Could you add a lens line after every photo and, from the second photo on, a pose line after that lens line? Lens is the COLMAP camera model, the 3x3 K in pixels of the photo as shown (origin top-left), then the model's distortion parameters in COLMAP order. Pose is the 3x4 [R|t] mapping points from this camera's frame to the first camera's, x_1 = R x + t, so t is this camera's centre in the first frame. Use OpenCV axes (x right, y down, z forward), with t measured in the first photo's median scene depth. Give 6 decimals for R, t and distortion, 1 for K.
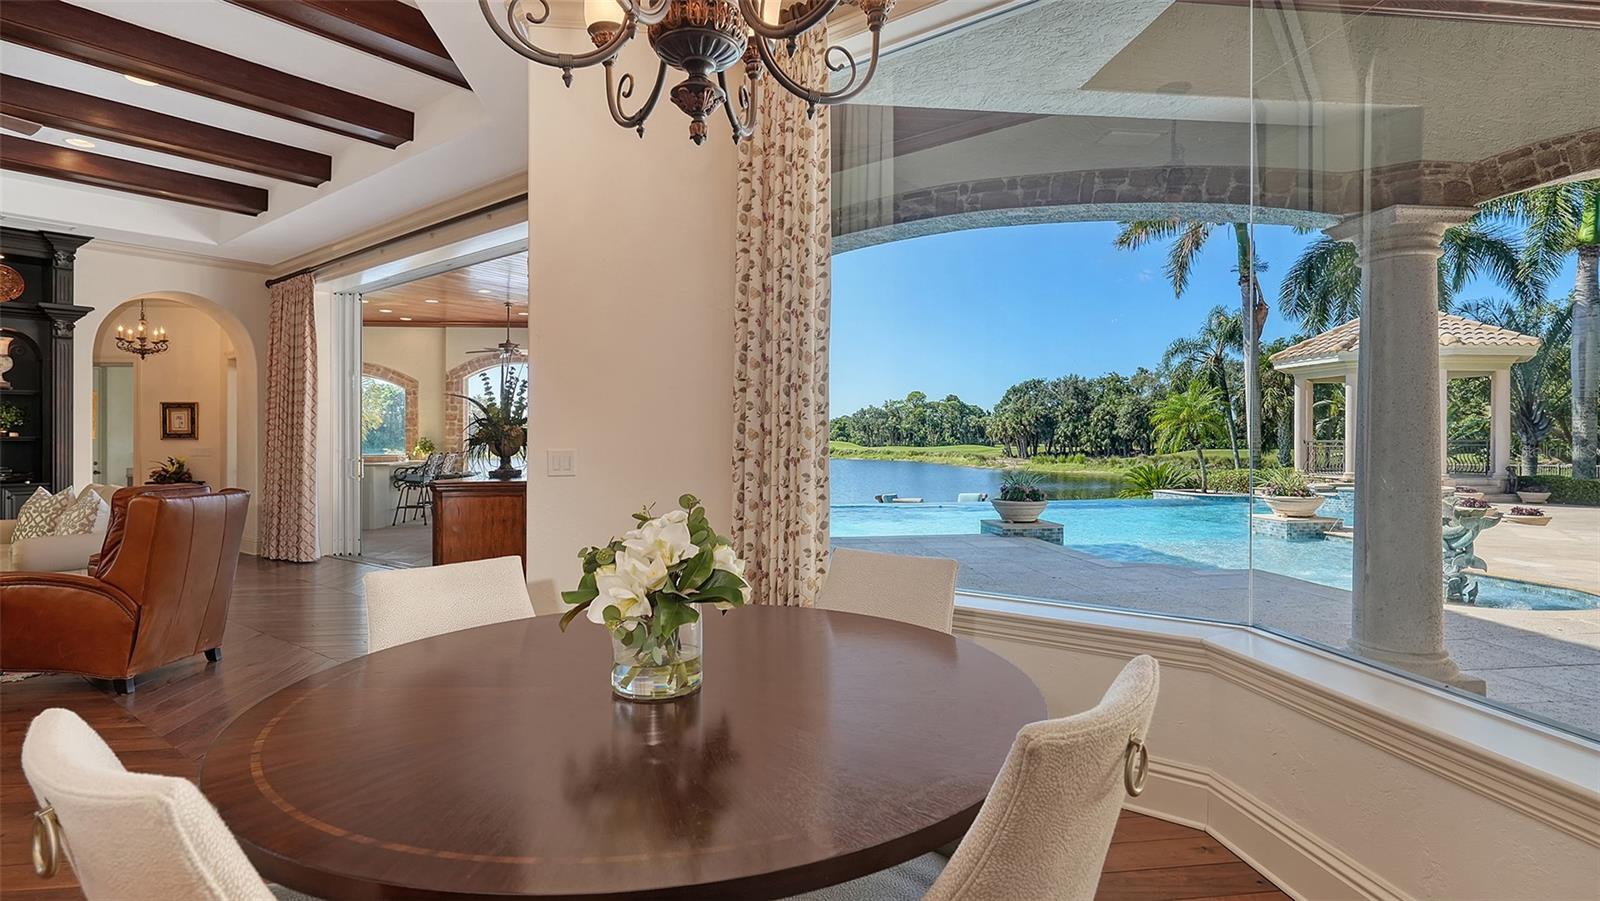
lens RADIAL K [[798.5, 0, 779.2], [0, 798.5, 447.0], [0, 0, 1]] dist [0.001343, -0.000326]
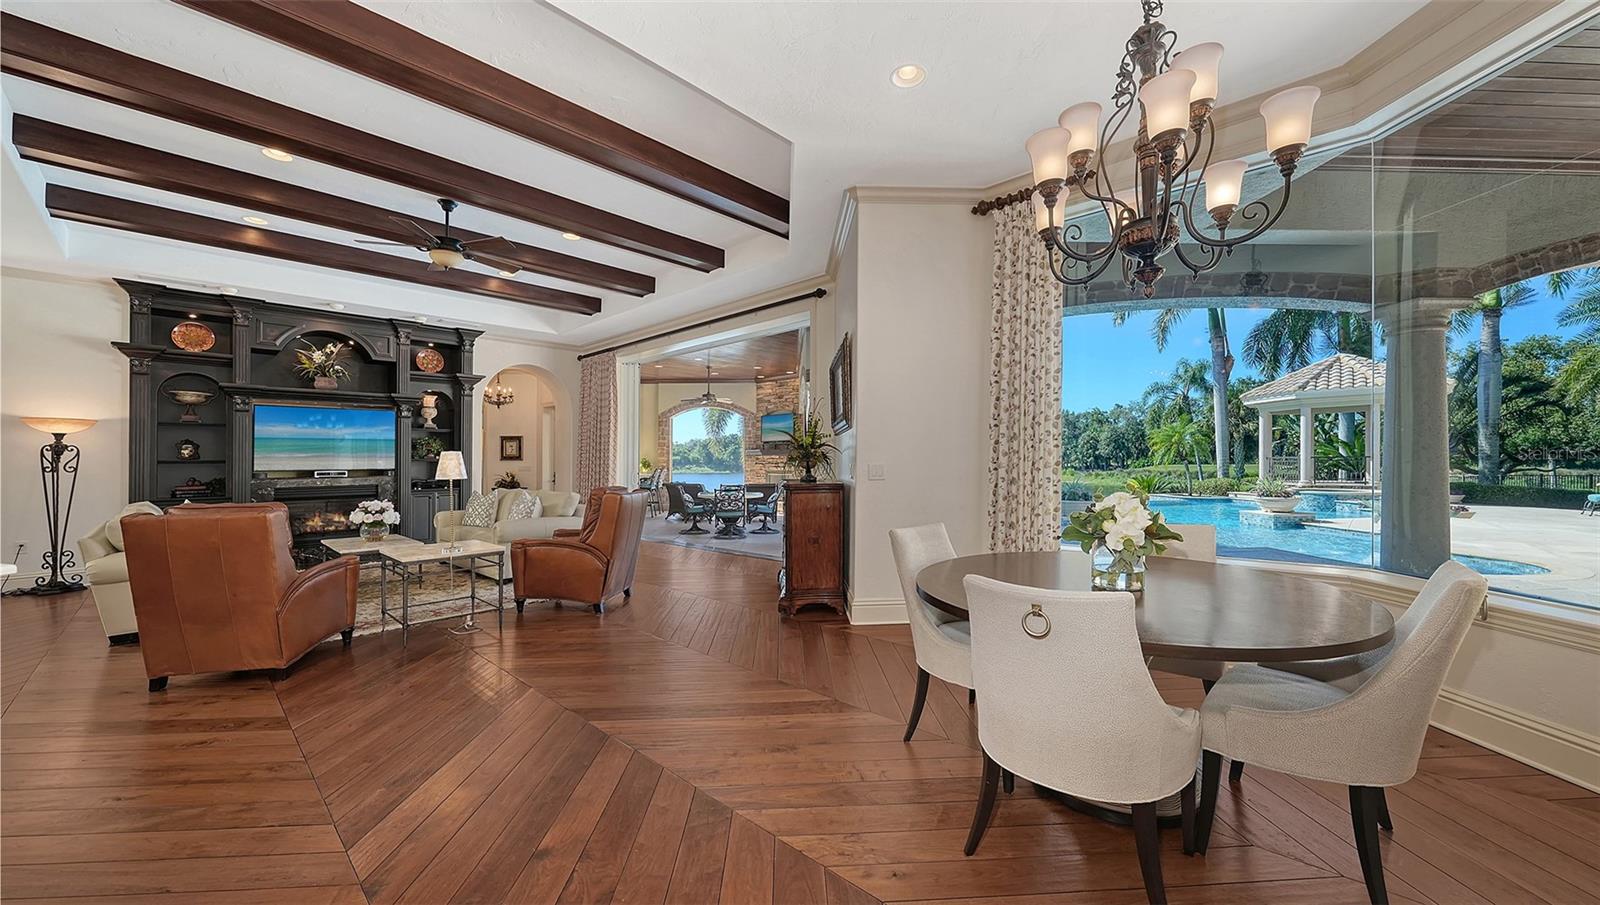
lens RADIAL K [[580.6, 0, 798.2], [0, 580.6, 463.0], [0, 0, 1]] dist [-0.001112, 0.000088]
pose [[0.997660, -0.005367, -0.068163, -0.114755], [0.005146, 0.999981, -0.003412, 0.001697], [0.068180, 0.003053, 0.997668, -0.058841]]
